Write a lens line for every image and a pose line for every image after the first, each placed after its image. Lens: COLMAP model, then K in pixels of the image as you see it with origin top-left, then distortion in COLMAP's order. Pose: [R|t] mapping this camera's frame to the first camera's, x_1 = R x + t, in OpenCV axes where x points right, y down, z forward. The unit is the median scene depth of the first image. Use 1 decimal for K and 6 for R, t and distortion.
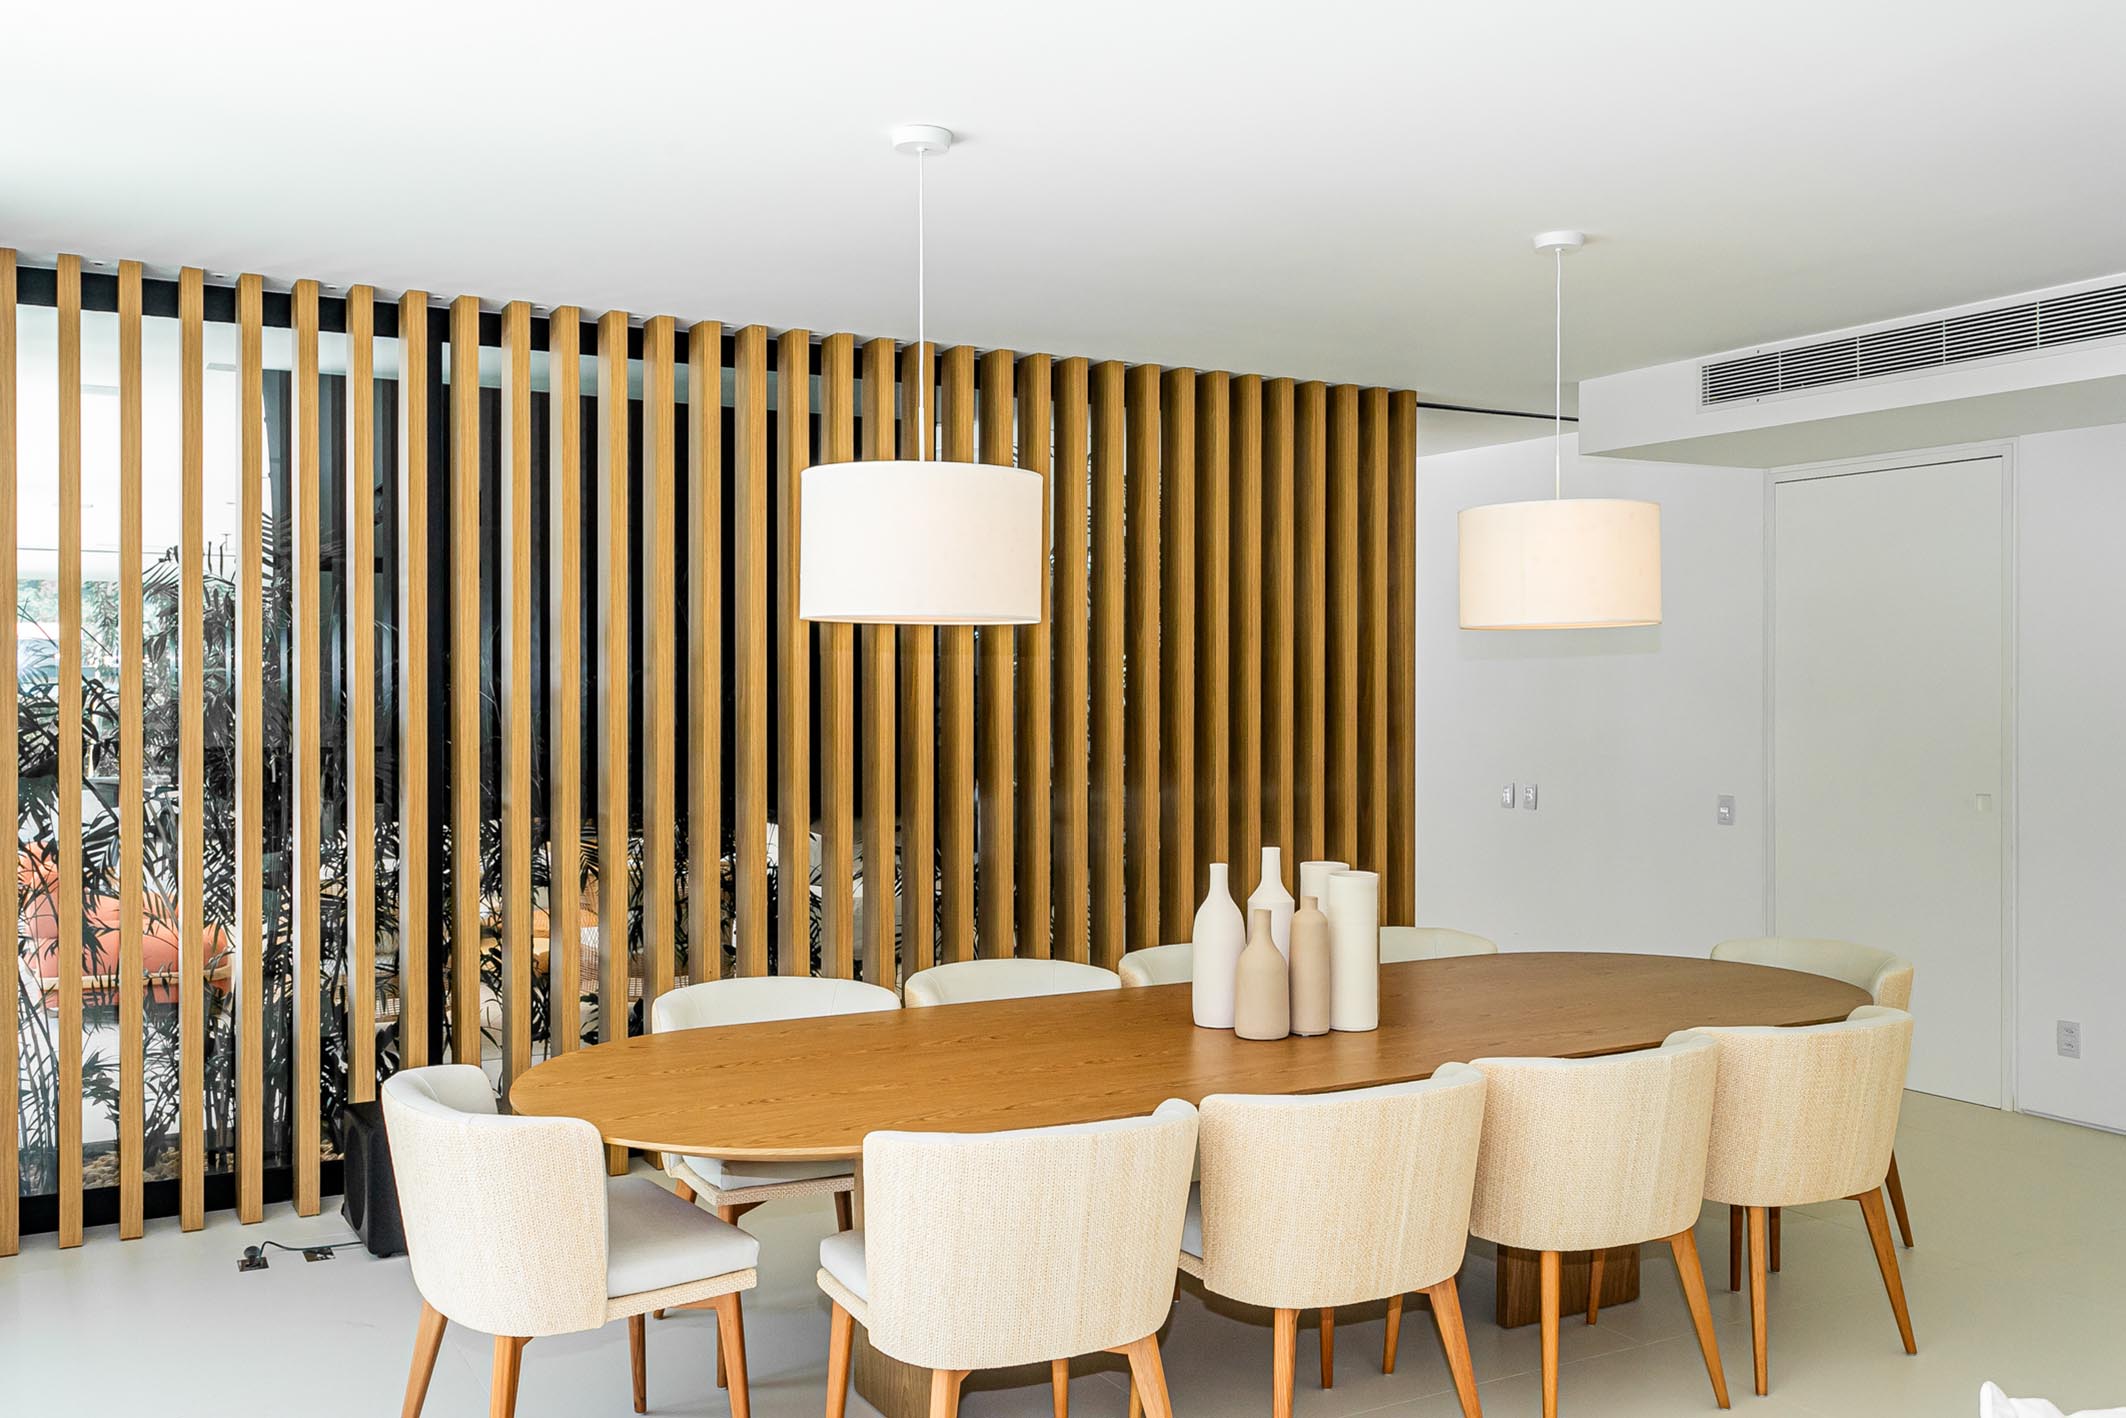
lens RADIAL K [[1926.5, 0, 1083.0], [0, 1926.5, 689.9], [0, 0, 1]] dist [0.011864, 0.000000]
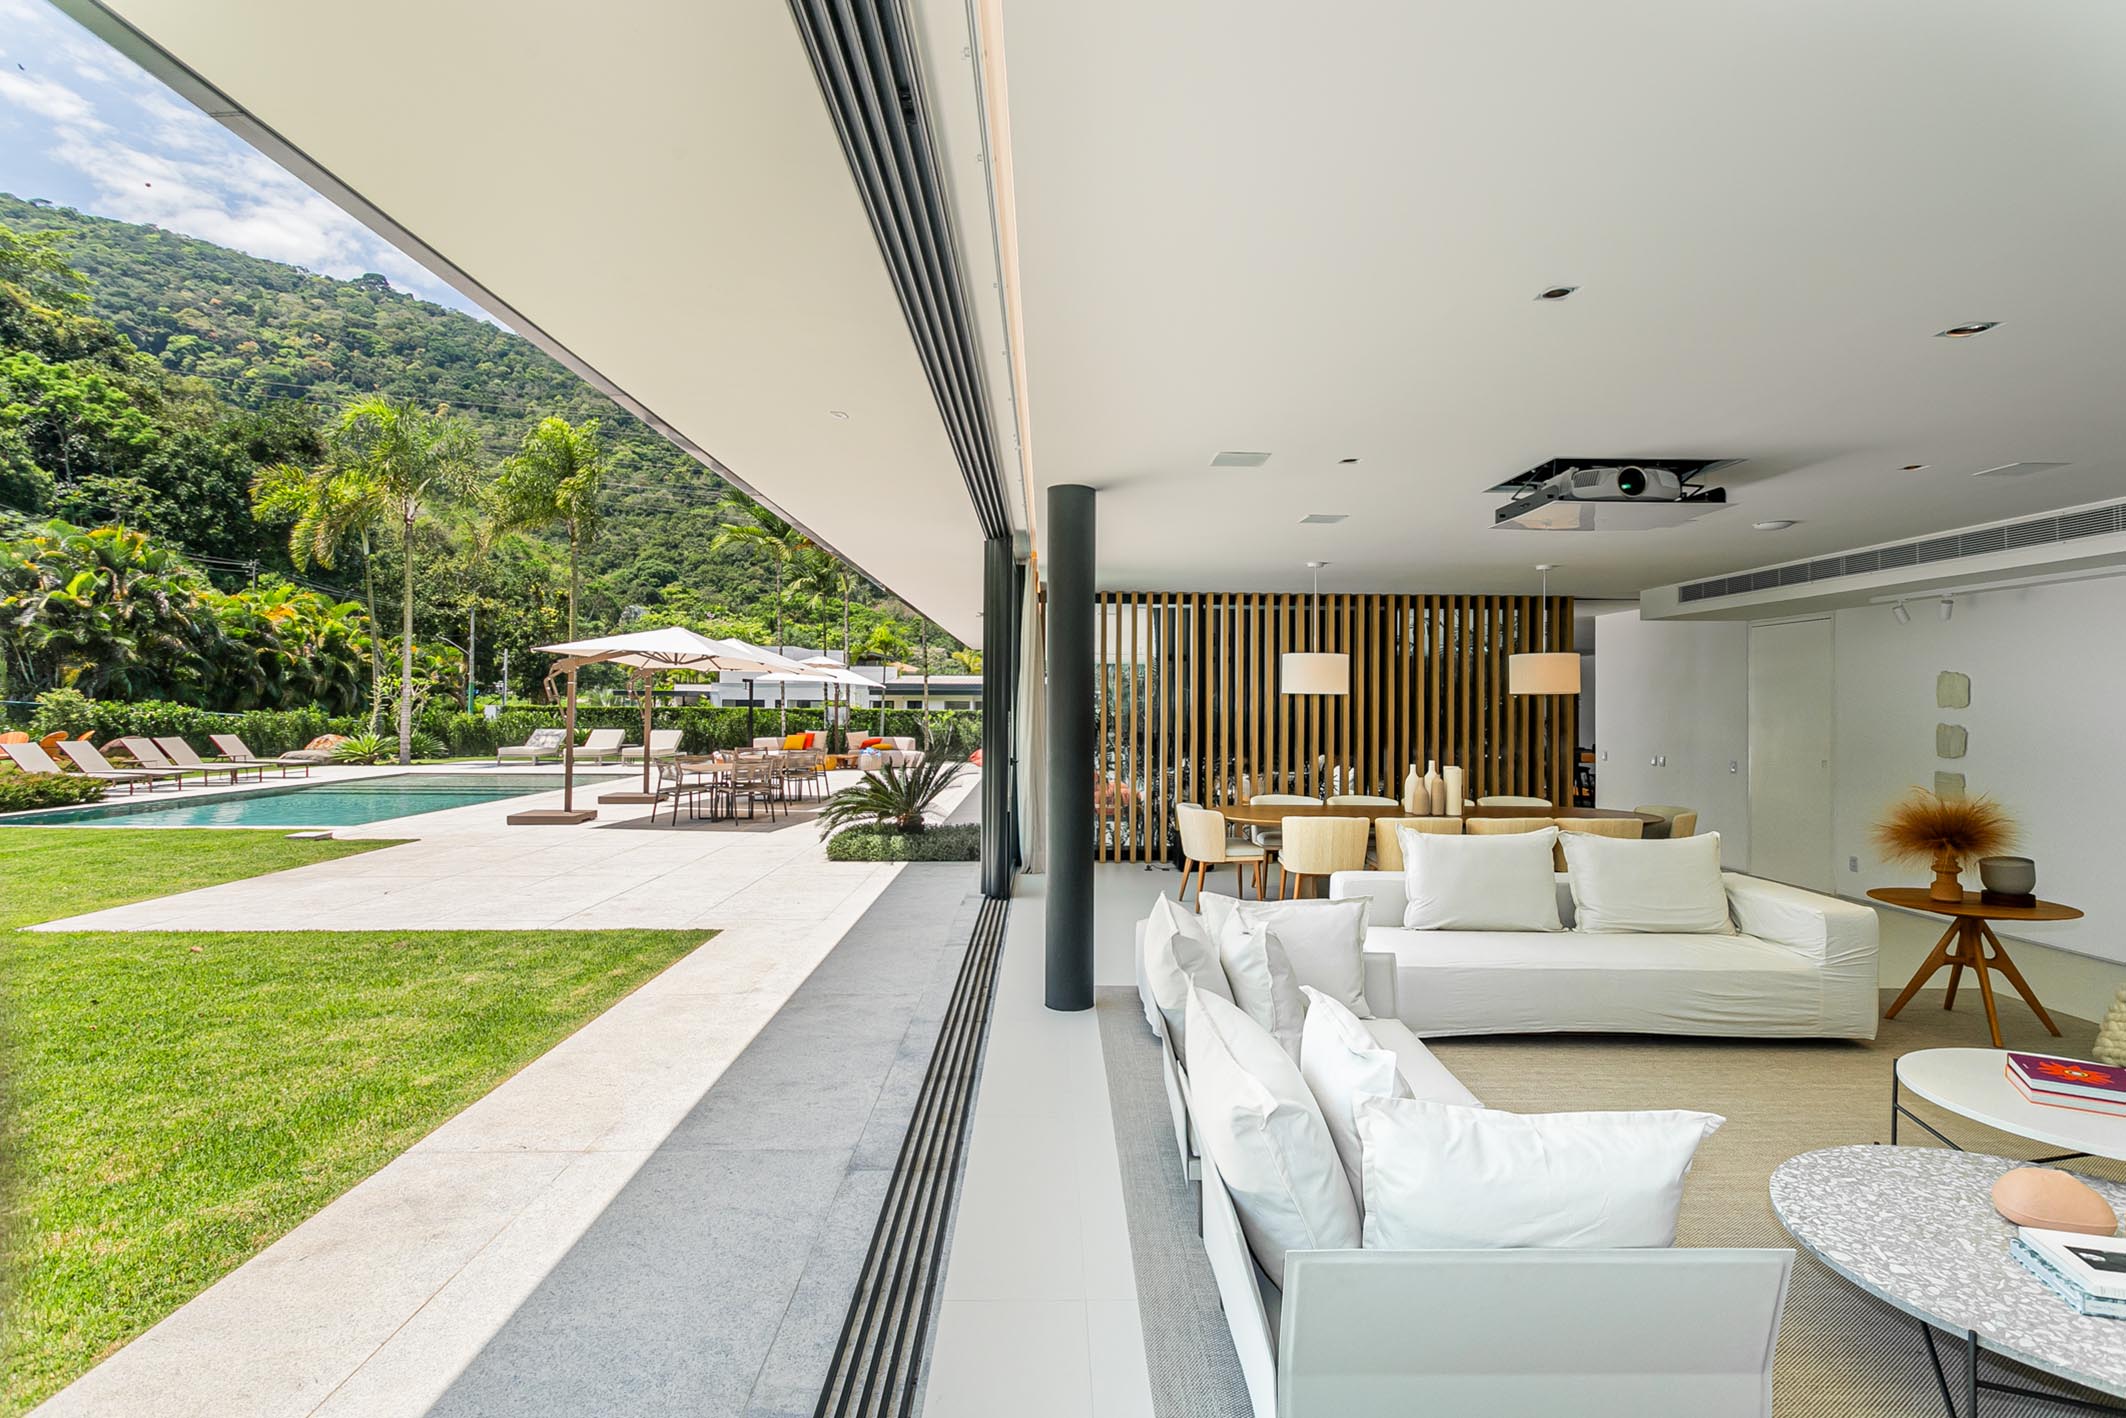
lens RADIAL K [[993.8, 0, 1075.0], [0, 993.8, 692.8], [0, 0, 1]] dist [0.029521, -0.001395]
pose [[0.889881, 0.001163, -0.456190, 0.246108], [-0.009550, 0.999825, -0.016081, -0.000844], [0.456092, 0.018667, 0.889737, -0.602298]]
